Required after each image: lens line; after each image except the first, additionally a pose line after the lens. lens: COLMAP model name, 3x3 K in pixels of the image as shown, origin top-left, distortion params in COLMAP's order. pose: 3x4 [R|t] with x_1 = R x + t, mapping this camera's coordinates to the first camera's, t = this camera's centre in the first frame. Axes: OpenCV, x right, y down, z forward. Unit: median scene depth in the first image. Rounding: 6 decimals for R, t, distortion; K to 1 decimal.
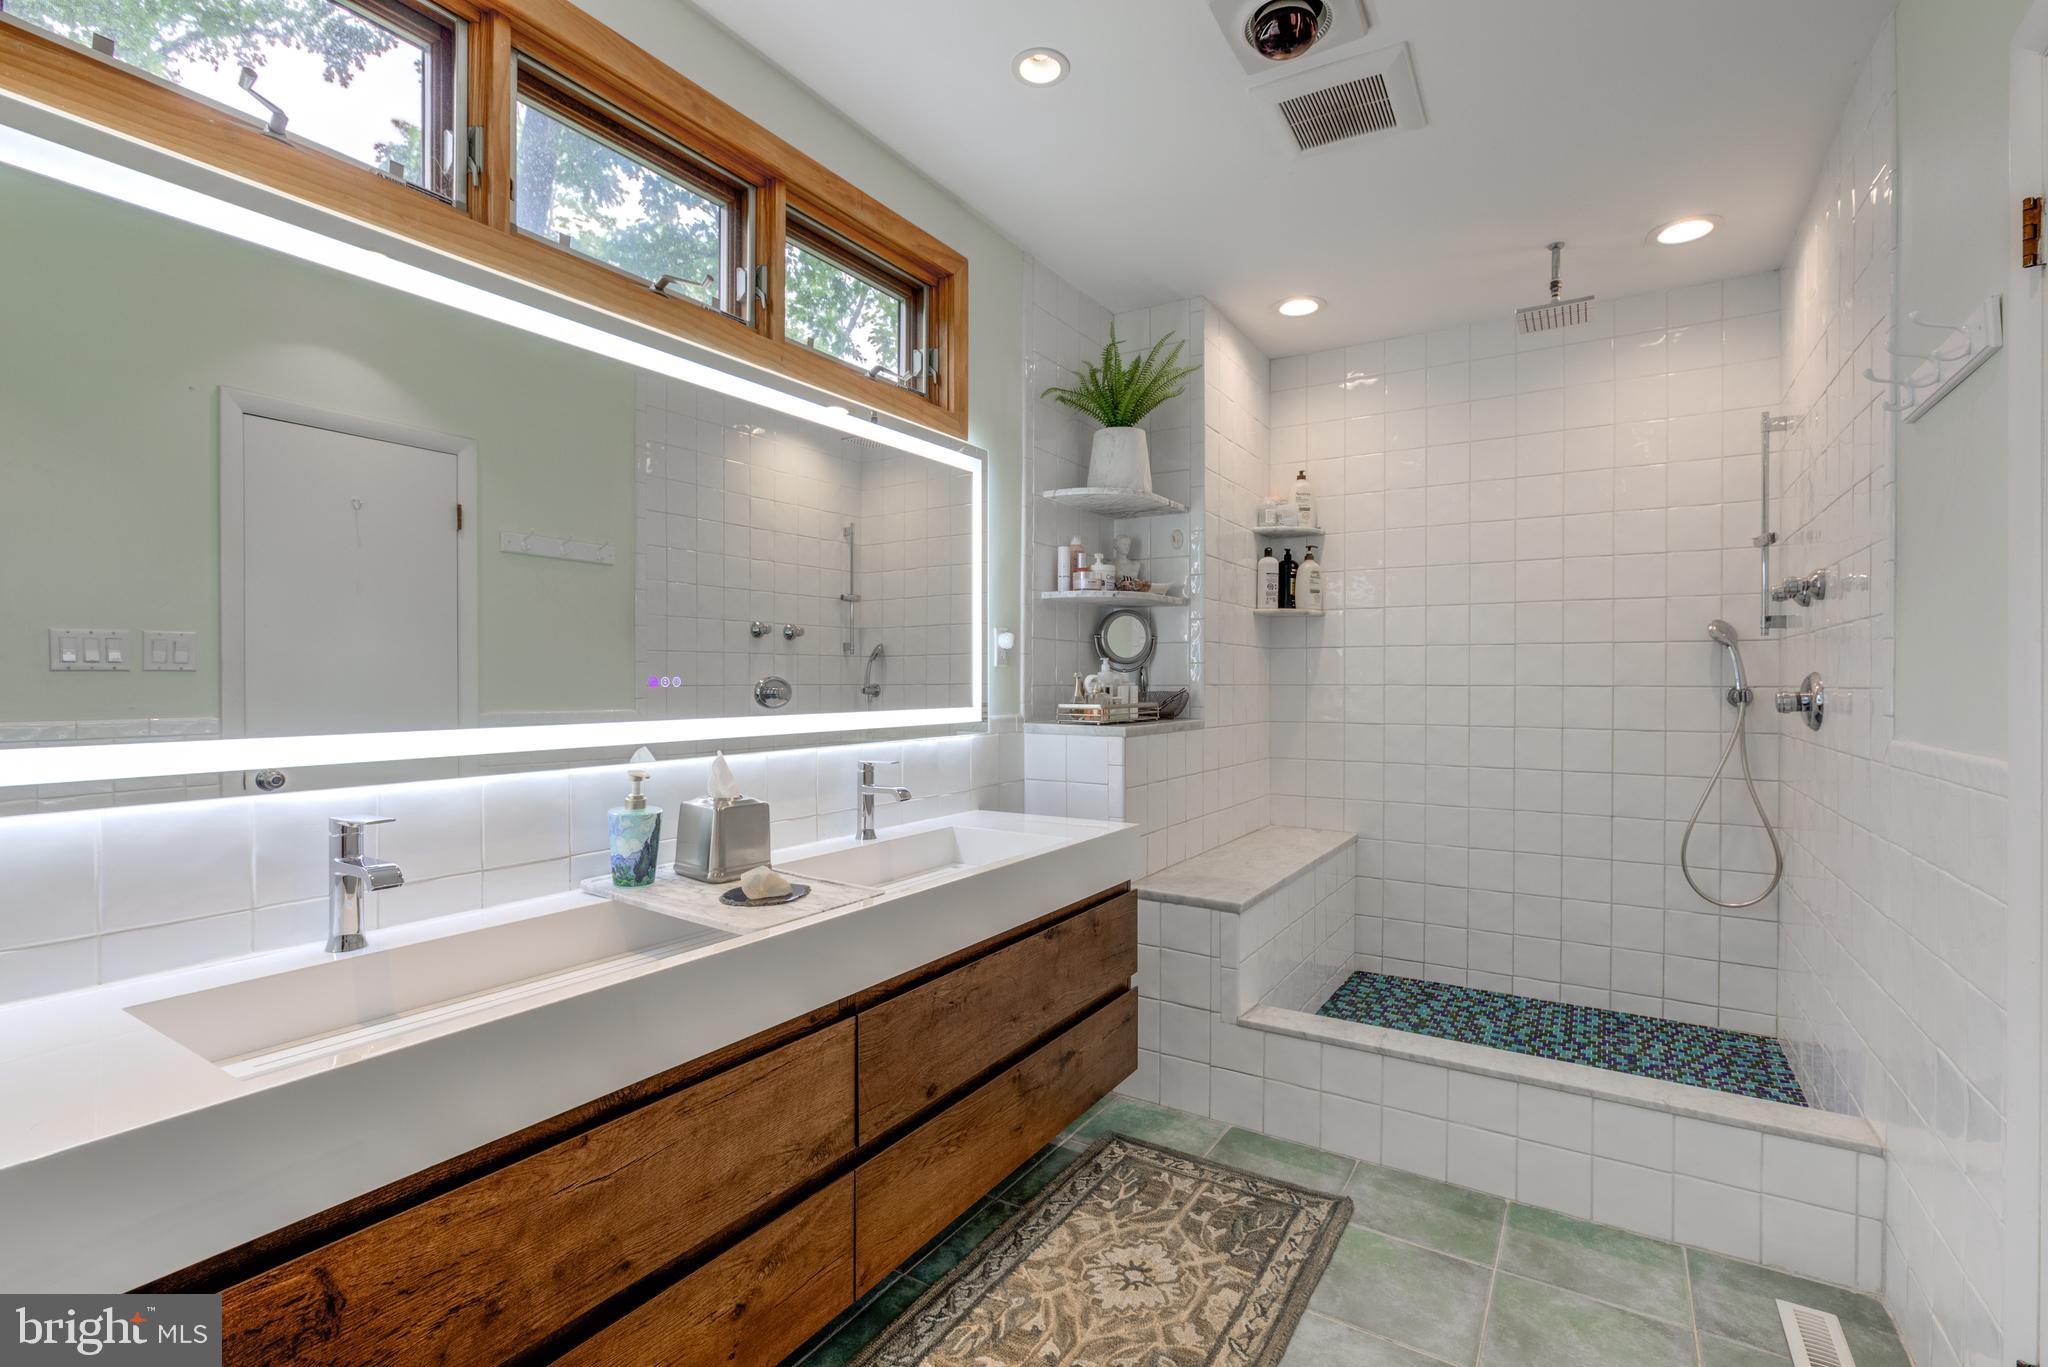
lens RADIAL K [[914.9, 0, 1024.0], [0, 914.9, 683.5], [0, 0, 1]] dist [0.000910, -0.000791]
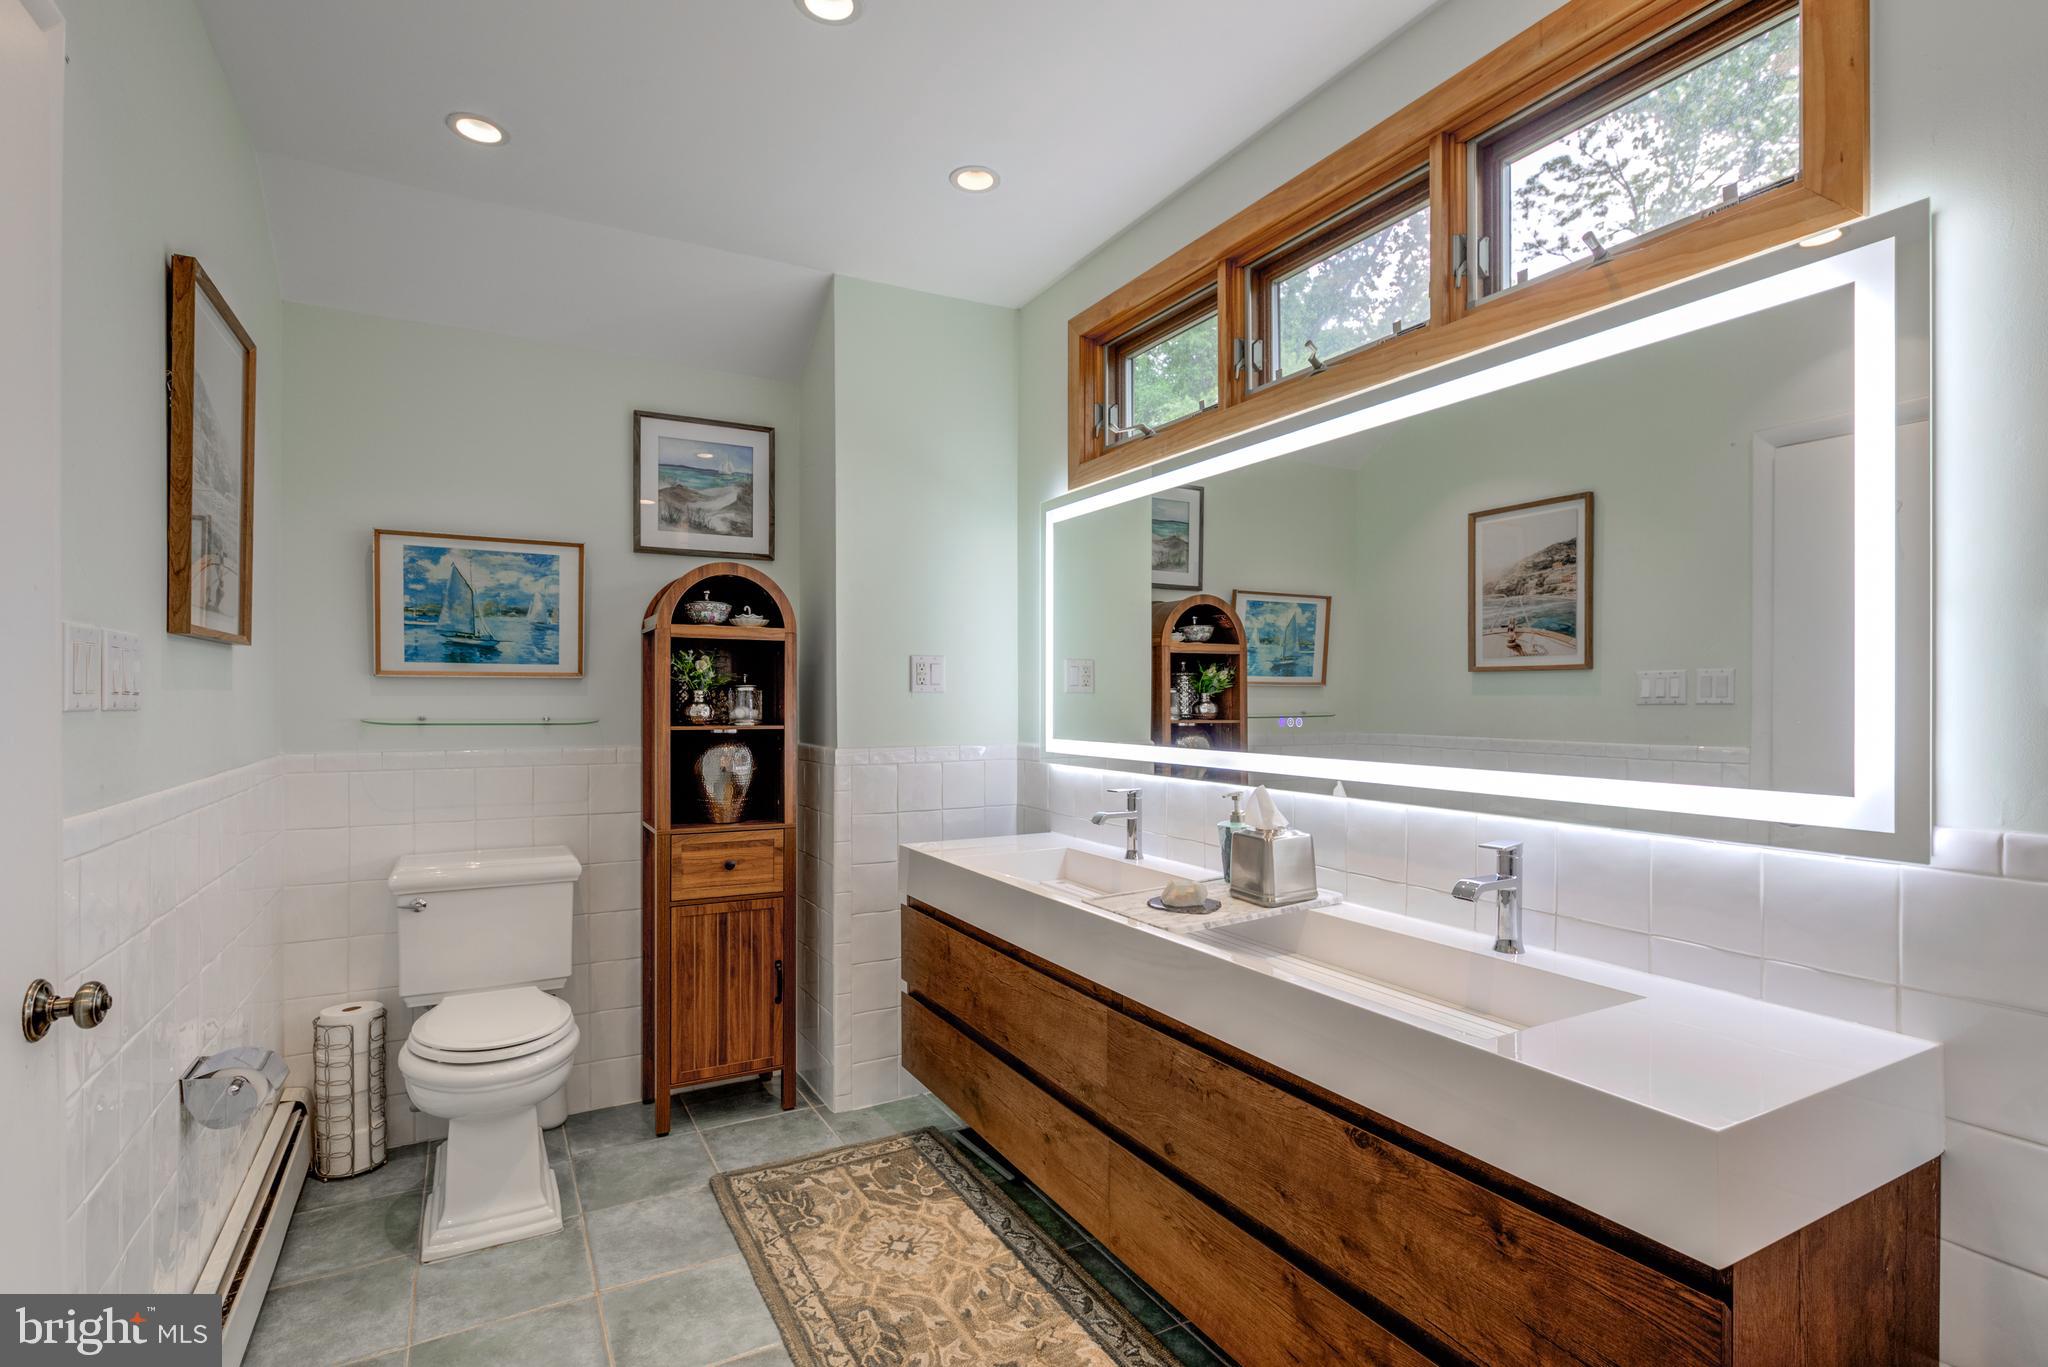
lens RADIAL K [[1005.2, 0, 1019.5], [0, 1005.2, 692.3], [0, 0, 1]] dist [0.000589, 0.000147]
pose [[-0.485696, -0.006859, -0.874101, 0.576426], [-0.003183, 0.999976, -0.006077, -0.021658], [0.874122, -0.000169, -0.485707, 0.870127]]
